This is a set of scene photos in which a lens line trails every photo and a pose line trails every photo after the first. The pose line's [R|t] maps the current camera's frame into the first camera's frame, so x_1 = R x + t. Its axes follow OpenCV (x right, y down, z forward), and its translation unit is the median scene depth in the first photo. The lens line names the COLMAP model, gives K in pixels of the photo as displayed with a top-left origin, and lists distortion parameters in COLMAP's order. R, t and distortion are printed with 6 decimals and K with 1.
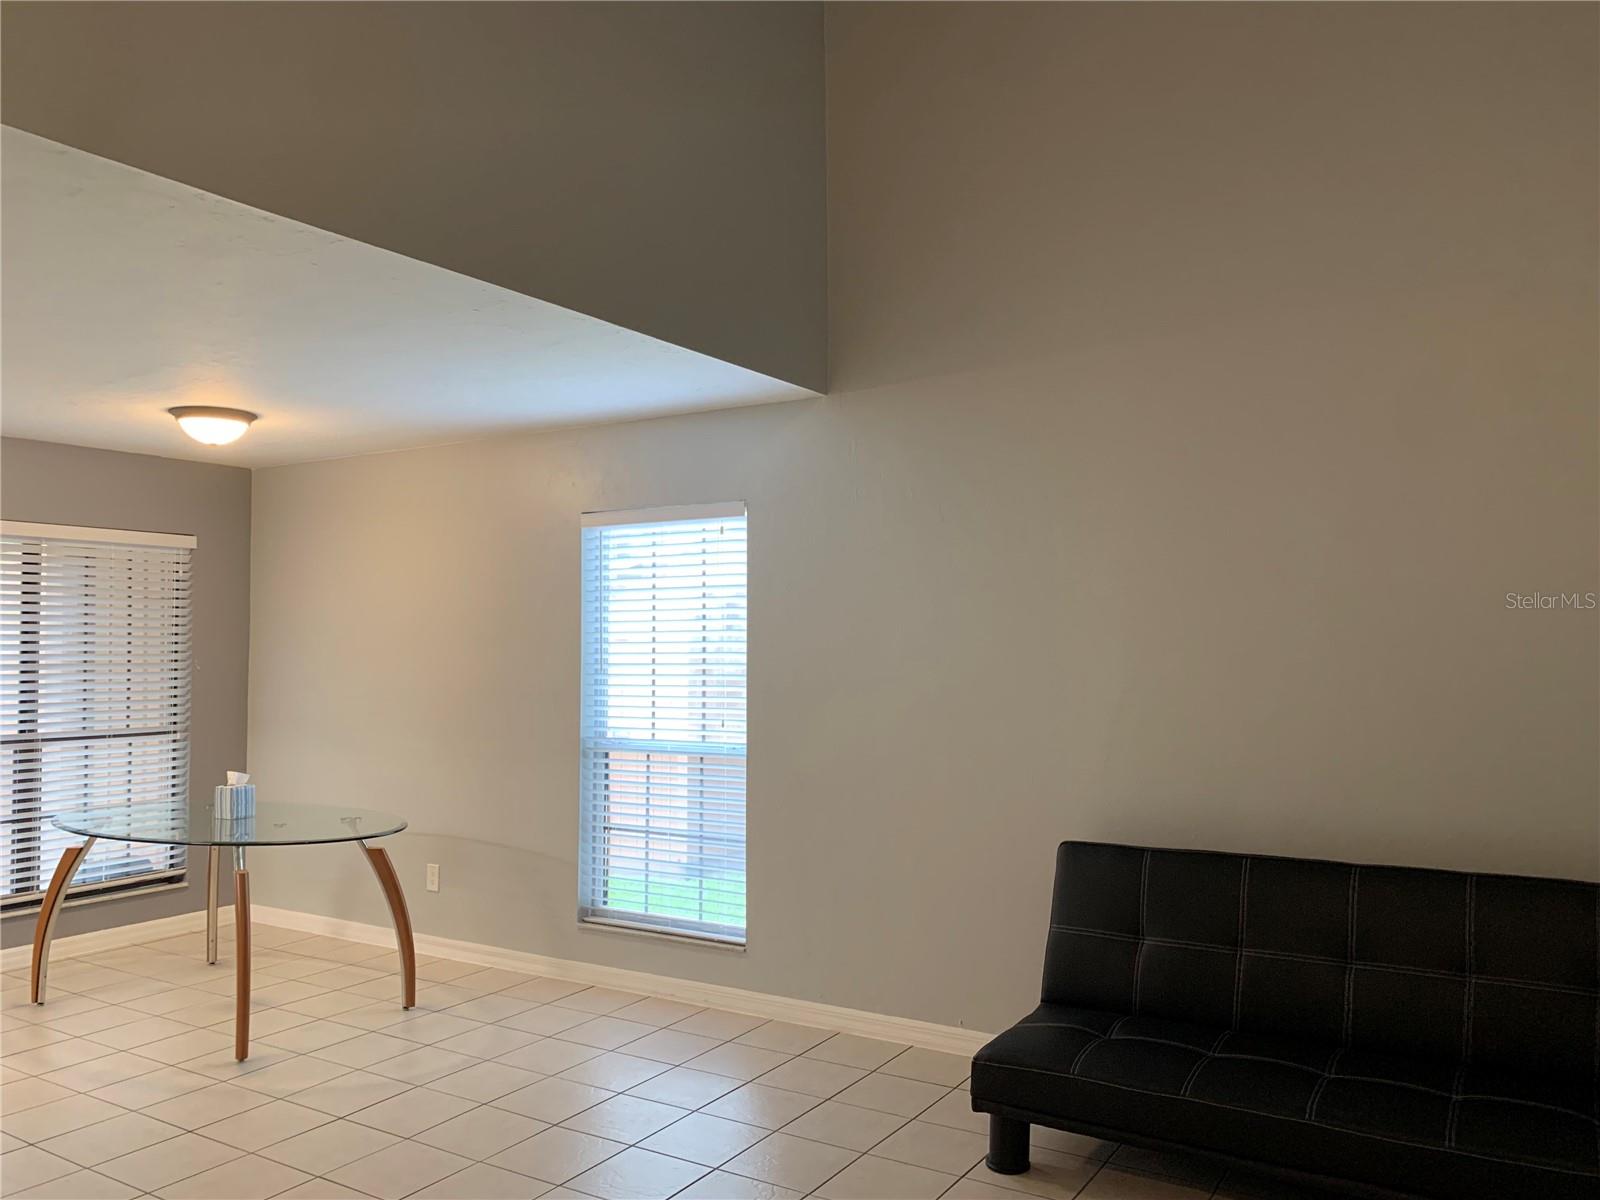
lens RADIAL K [[1226.7, 0, 785.2], [0, 1226.7, 600.2], [0, 0, 1]] dist [-0.001148, -0.001295]
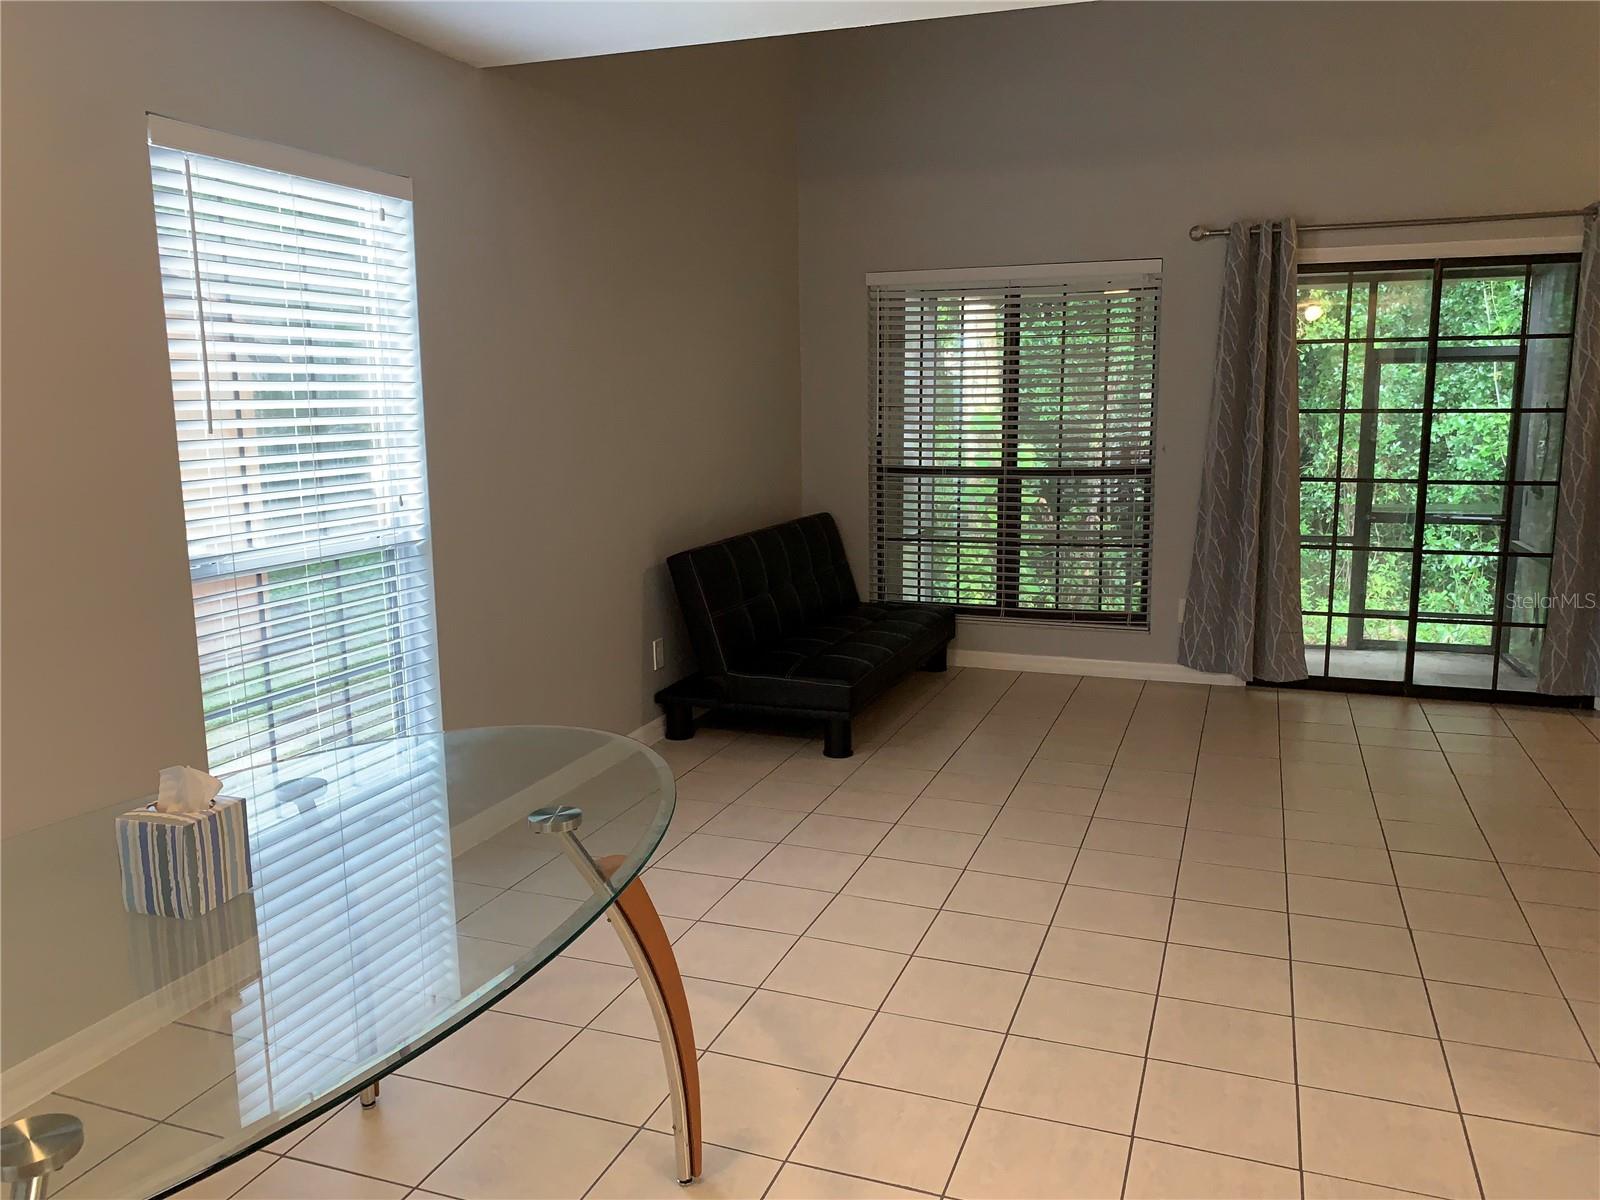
lens RADIAL K [[1226.7, 0, 785.2], [0, 1226.7, 600.2], [0, 0, 1]] dist [-0.001148, -0.001295]
pose [[-0.182582, -0.159553, 0.970158, -0.777608], [-0.029255, 0.987189, 0.156848, 0.039933], [-0.982755, 0.000255, -0.184911, 0.908664]]
